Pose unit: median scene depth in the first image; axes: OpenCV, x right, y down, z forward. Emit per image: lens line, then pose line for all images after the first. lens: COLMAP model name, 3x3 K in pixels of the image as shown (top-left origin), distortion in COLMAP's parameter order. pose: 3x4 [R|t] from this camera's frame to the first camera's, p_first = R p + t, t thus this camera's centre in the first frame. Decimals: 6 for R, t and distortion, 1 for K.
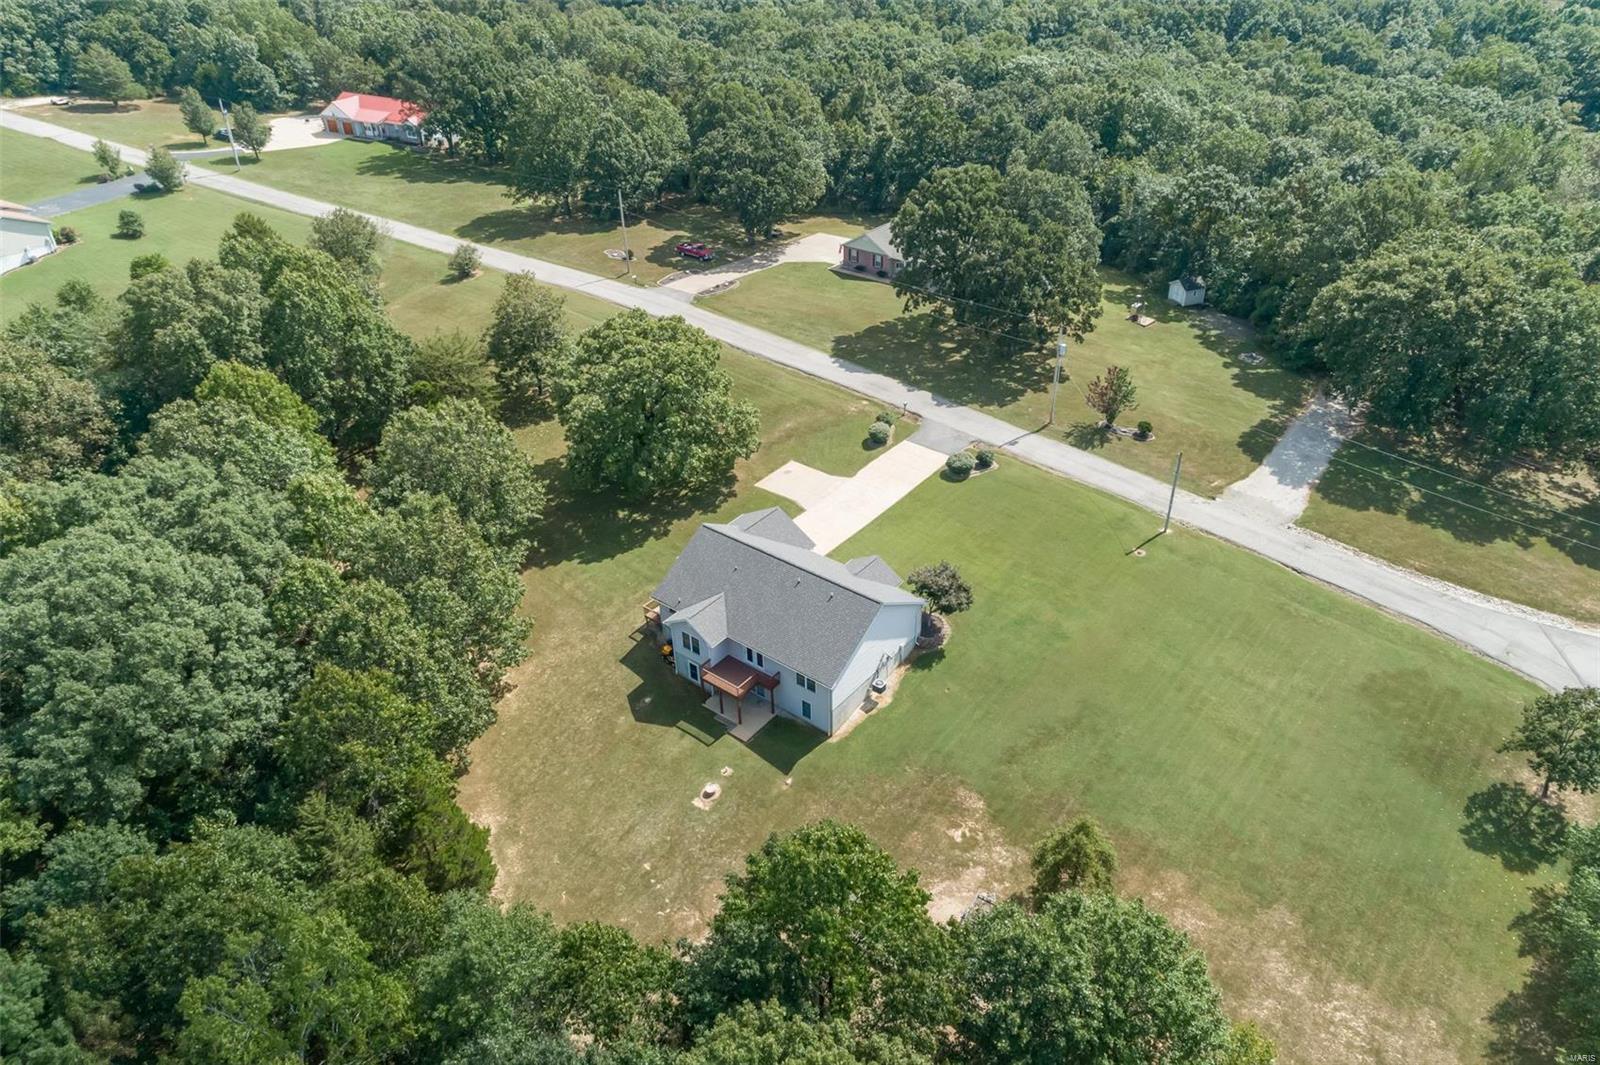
lens RADIAL K [[1080.3, 0, 800.0], [0, 1080.3, 532.5], [0, 0, 1]] dist [0.032244, 0.005275]
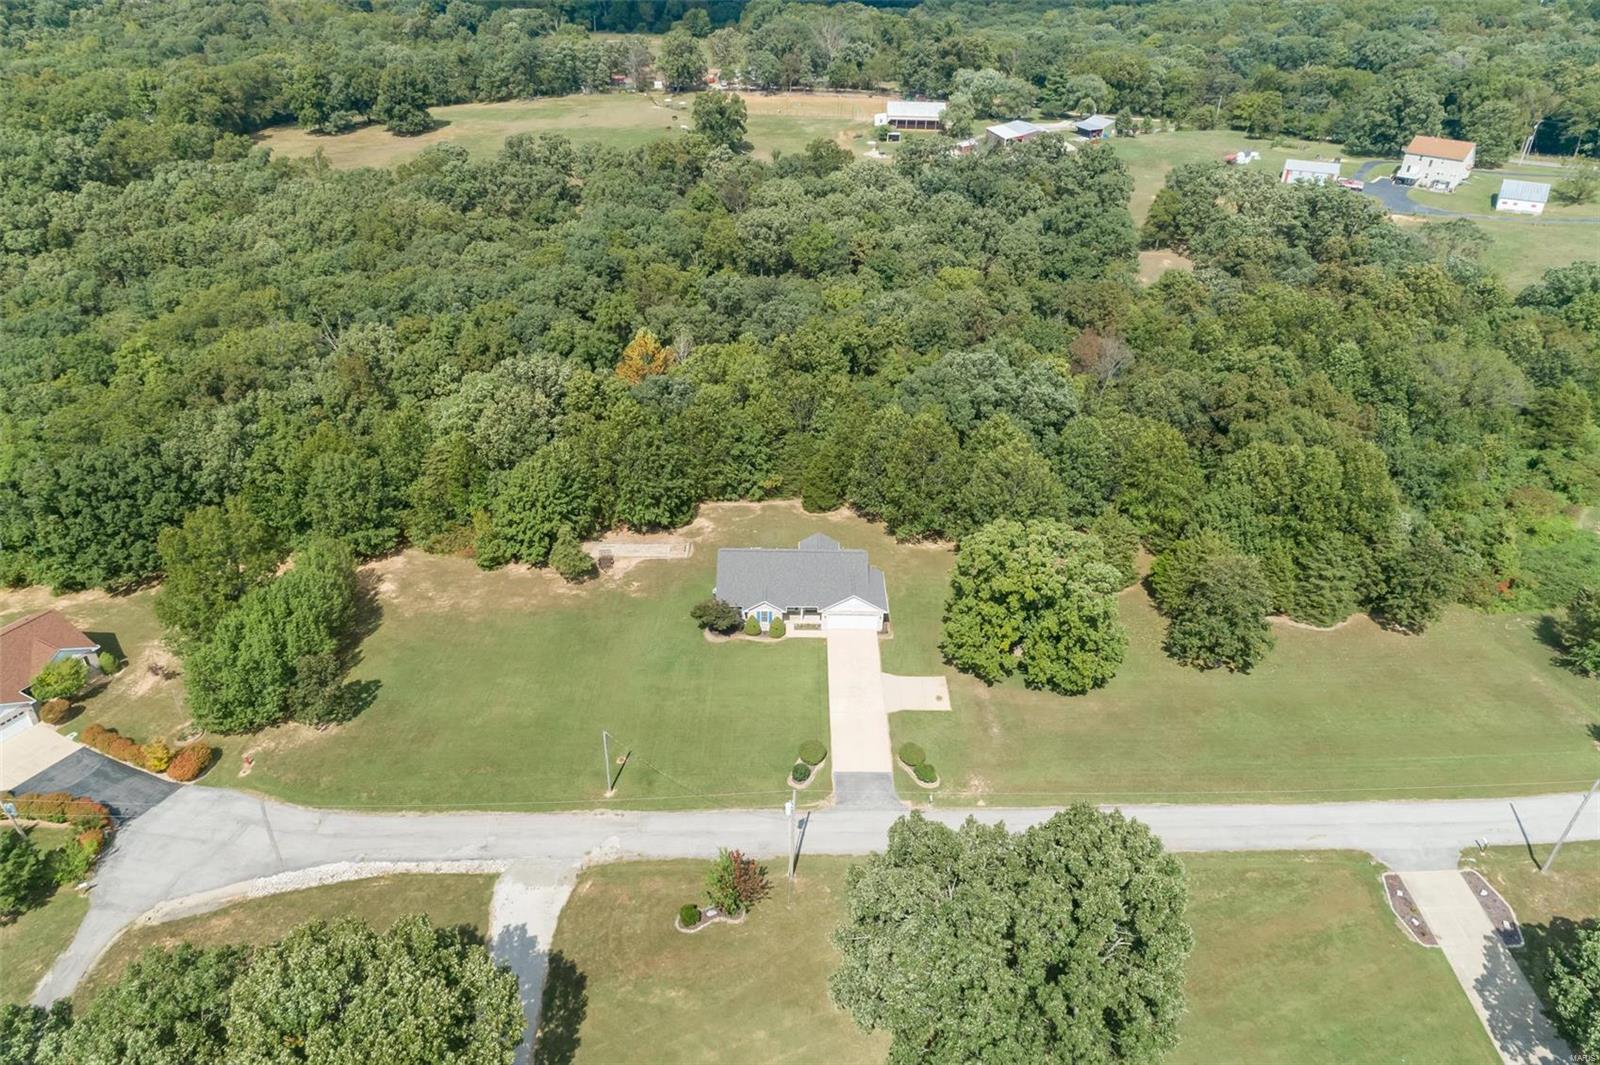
lens RADIAL K [[1102.5, 0, 800.0], [0, 1102.5, 532.5], [0, 0, 1]] dist [0.032627, 0.004620]
pose [[-0.778976, 0.326403, -0.535404, 0.662987], [-0.346226, 0.488000, 0.801239, -1.018202], [0.522804, 0.809517, -0.267131, 1.135117]]
